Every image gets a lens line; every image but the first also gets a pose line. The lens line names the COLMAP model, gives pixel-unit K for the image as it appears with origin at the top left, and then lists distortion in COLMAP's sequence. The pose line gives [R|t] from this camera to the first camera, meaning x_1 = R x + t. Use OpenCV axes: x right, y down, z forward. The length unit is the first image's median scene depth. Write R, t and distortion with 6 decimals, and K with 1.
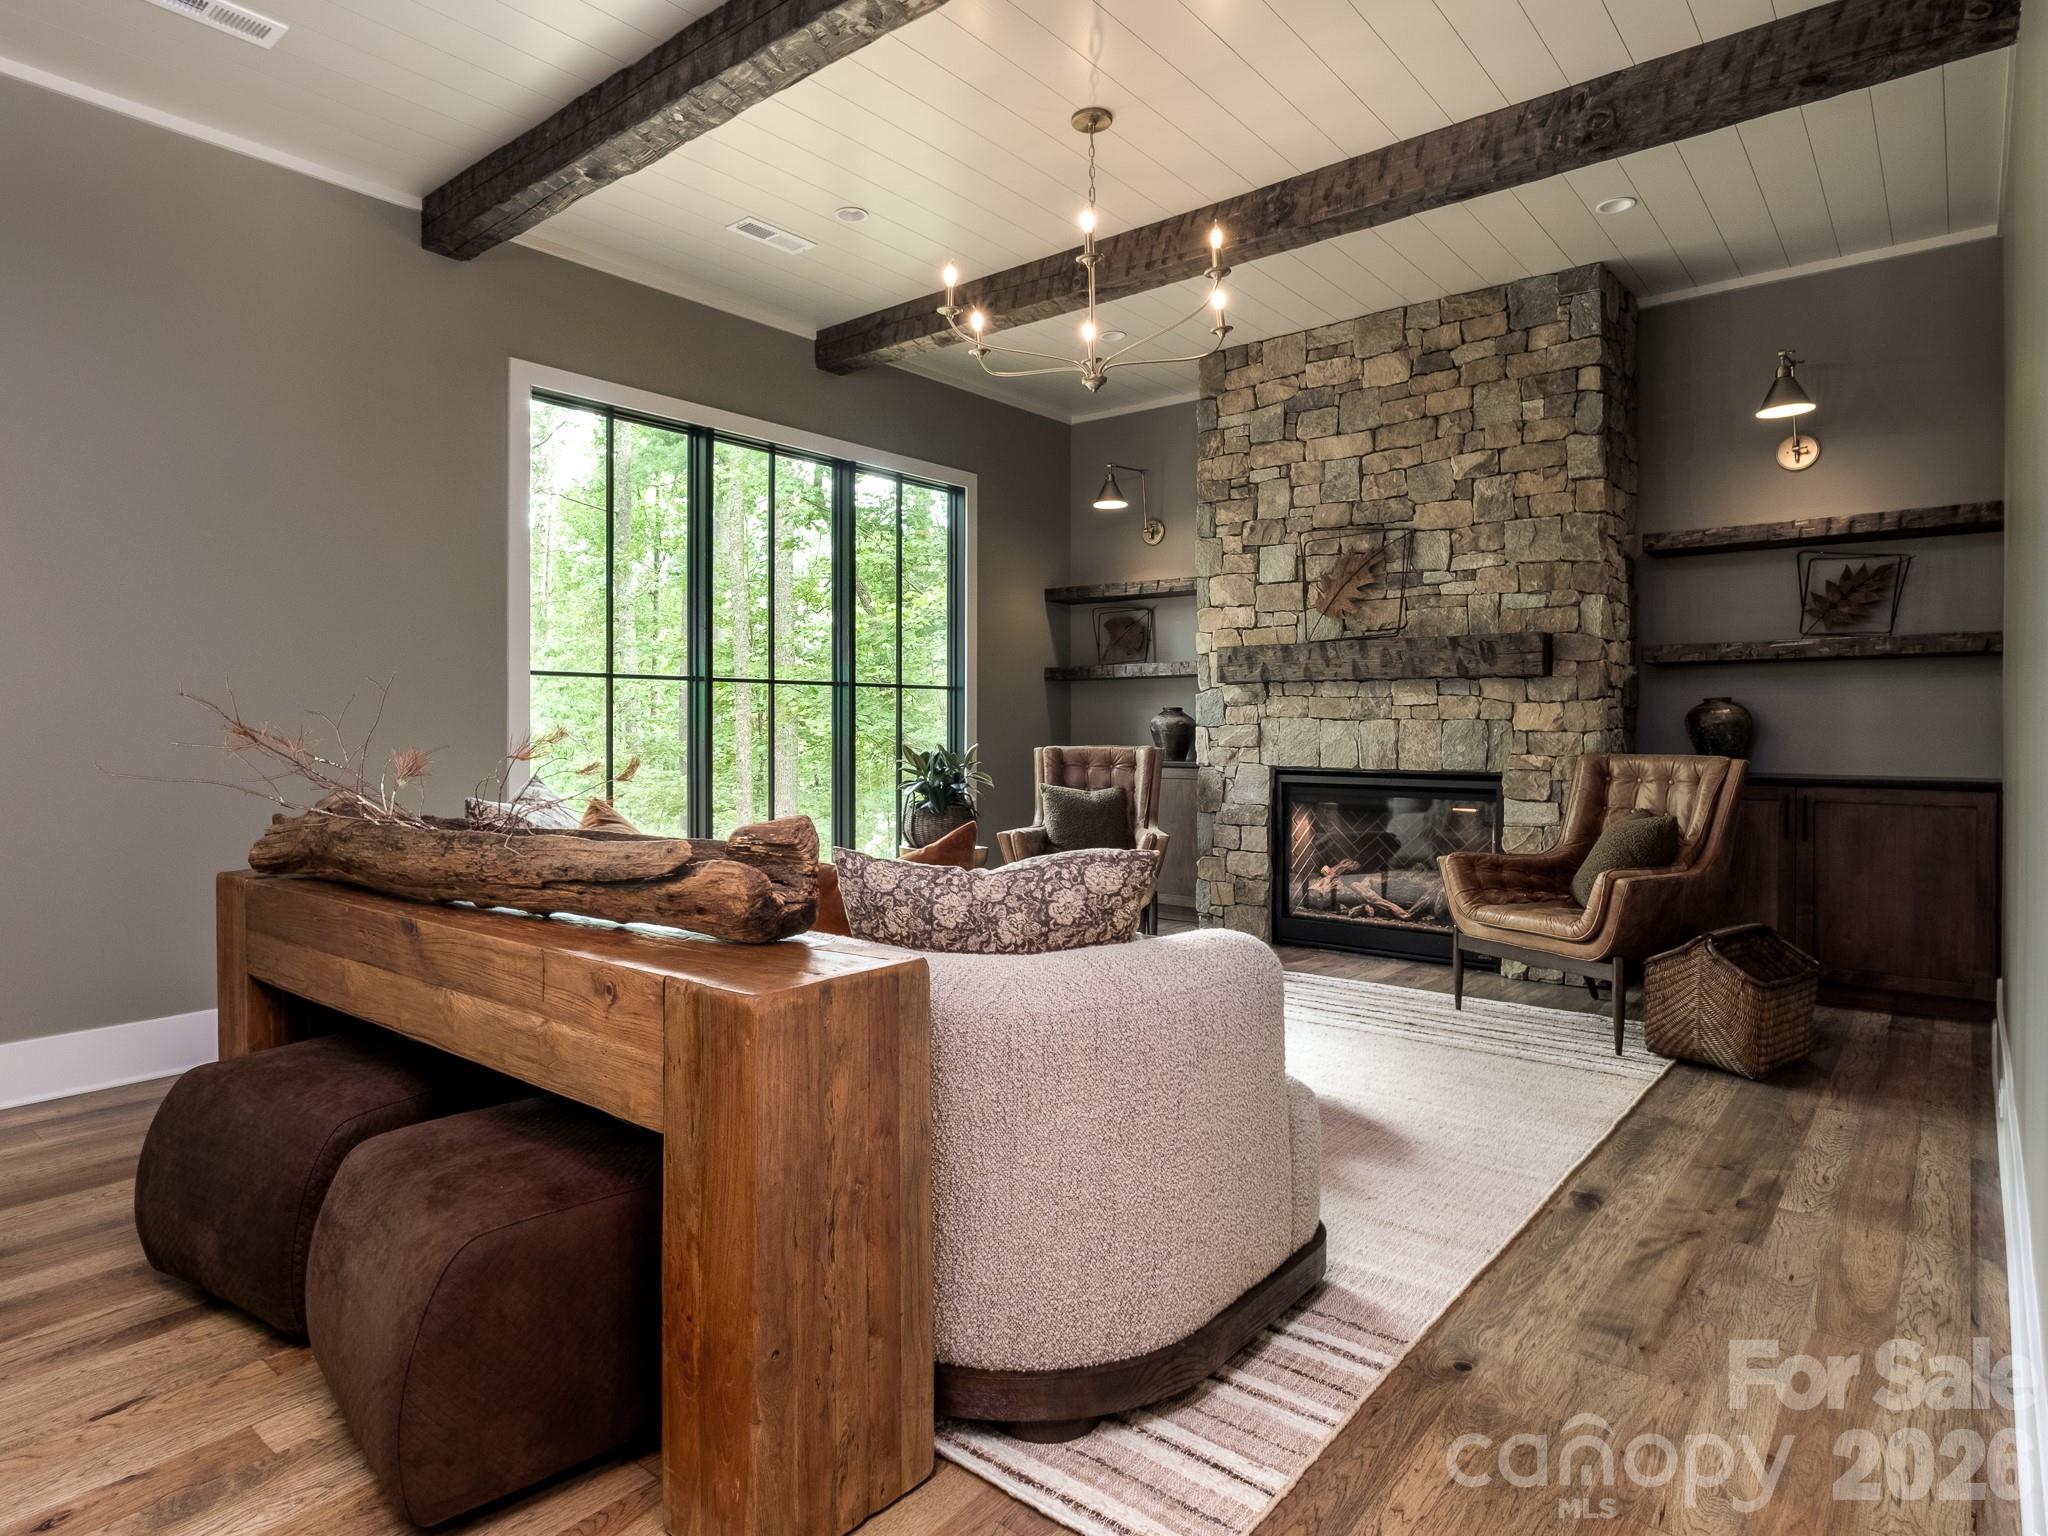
lens RADIAL K [[1159.8, 0, 972.1], [0, 1159.8, 733.5], [0, 0, 1]] dist [0.001757, -0.000819]
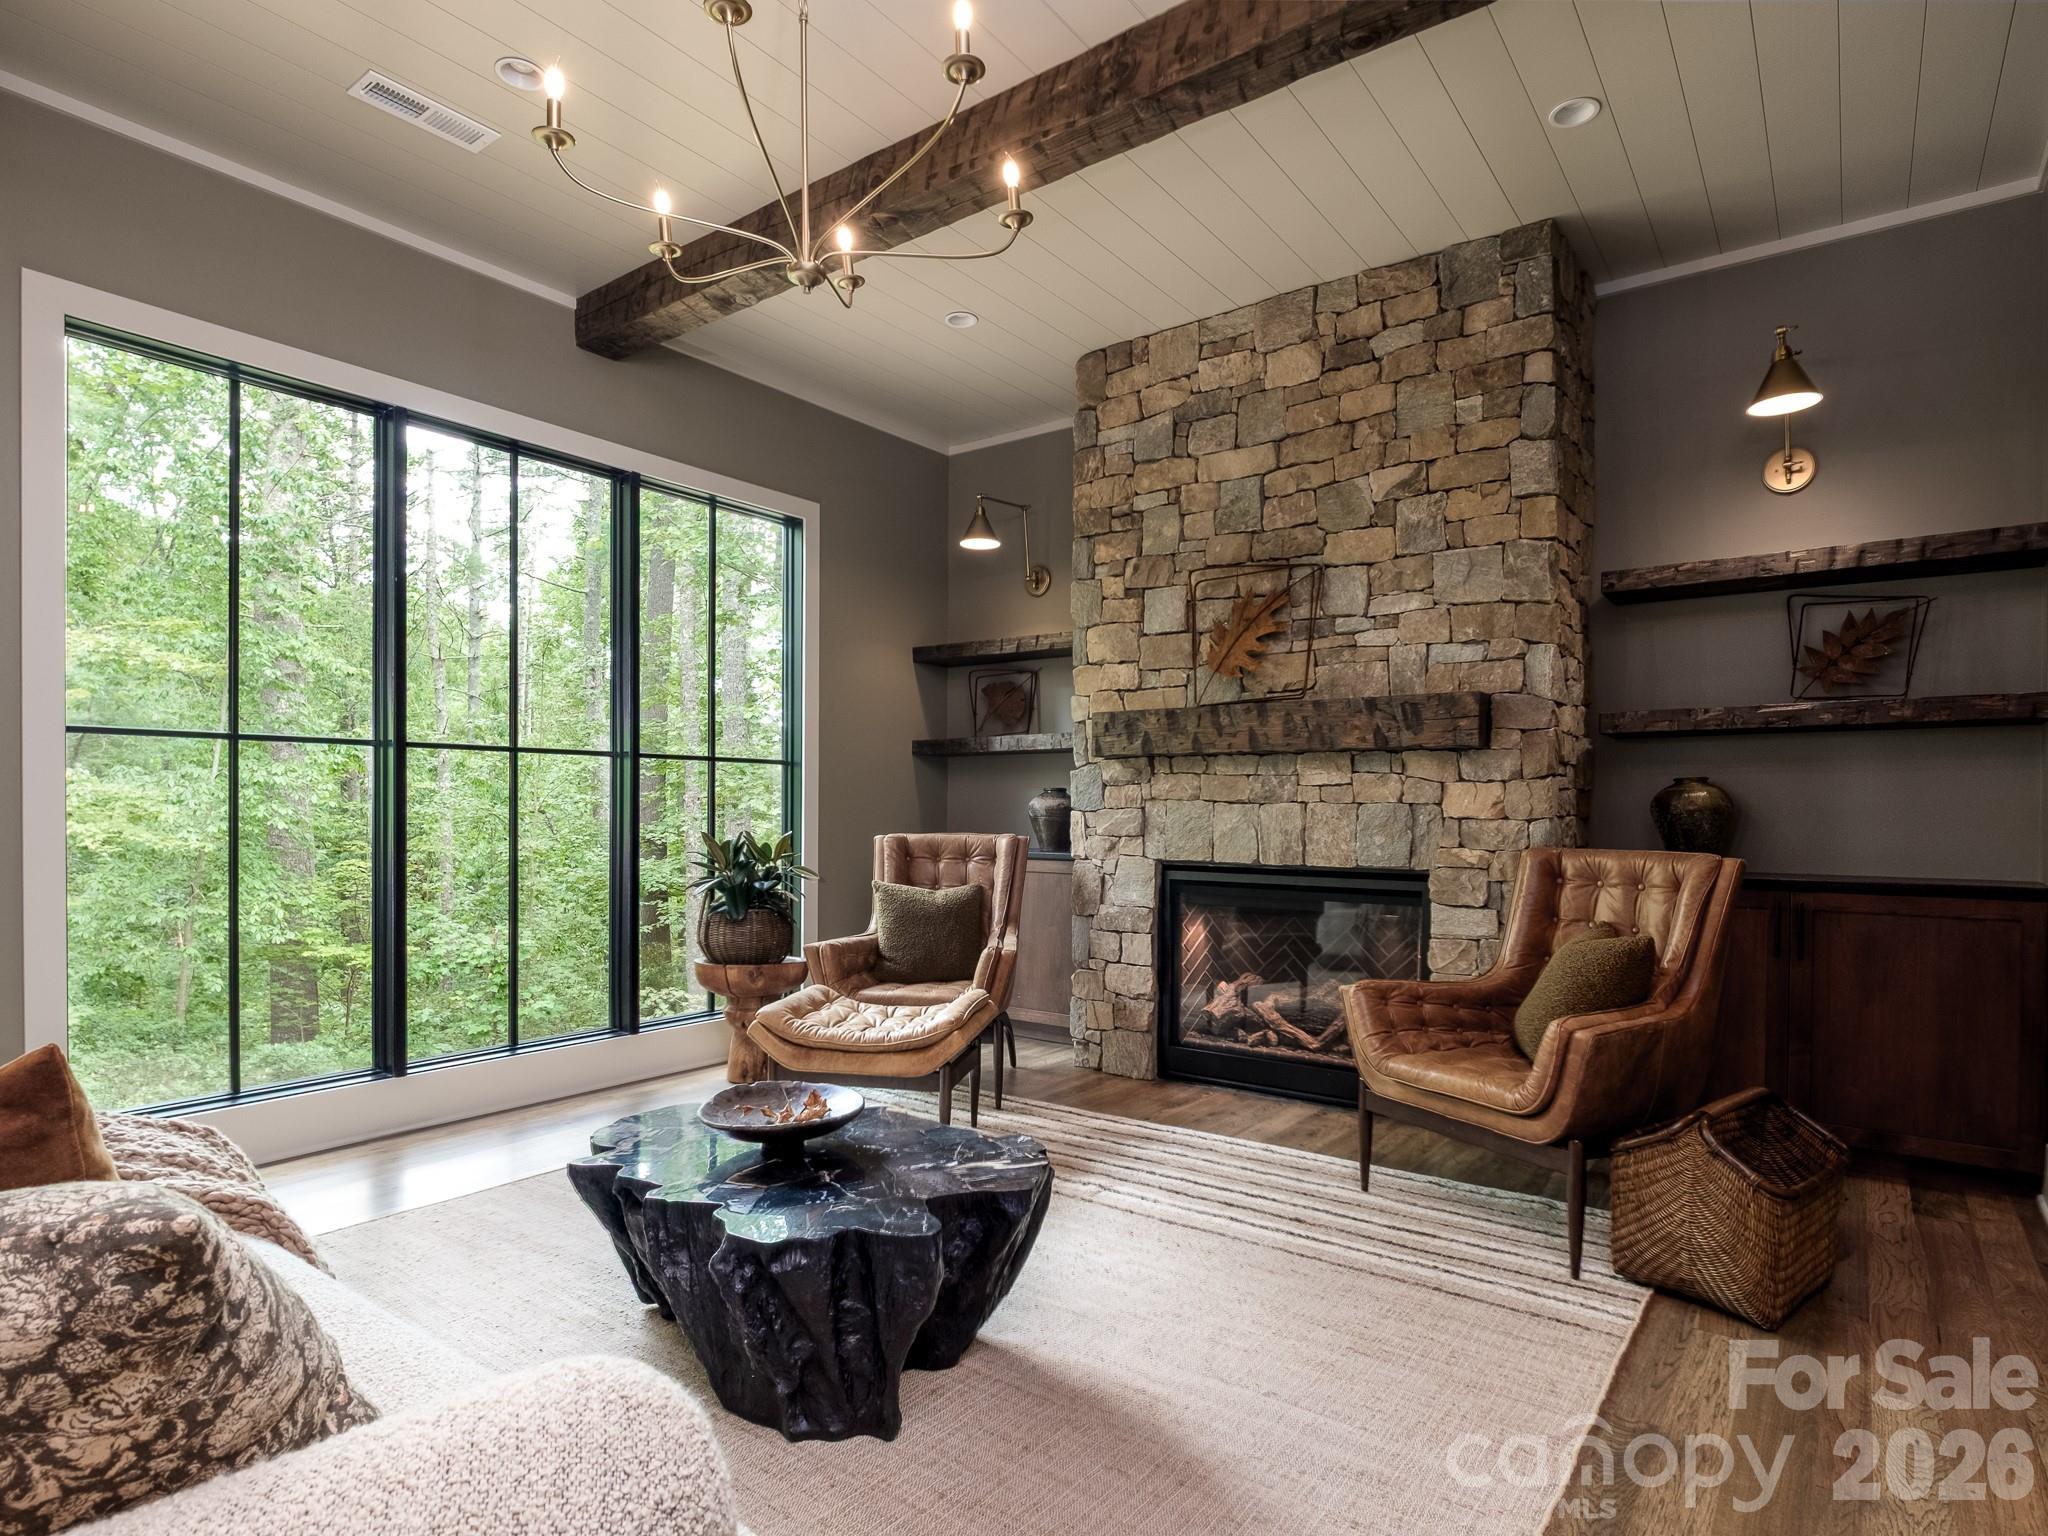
lens RADIAL K [[1095.8, 0, 1045.0], [0, 1095.8, 823.5], [0, 0, 1]] dist [-0.003678, -0.001951]
pose [[0.997269, 0.004253, 0.073732, 0.140484], [-0.004658, 0.999975, 0.005318, -0.001189], [-0.073708, -0.005647, 0.997264, 0.274466]]
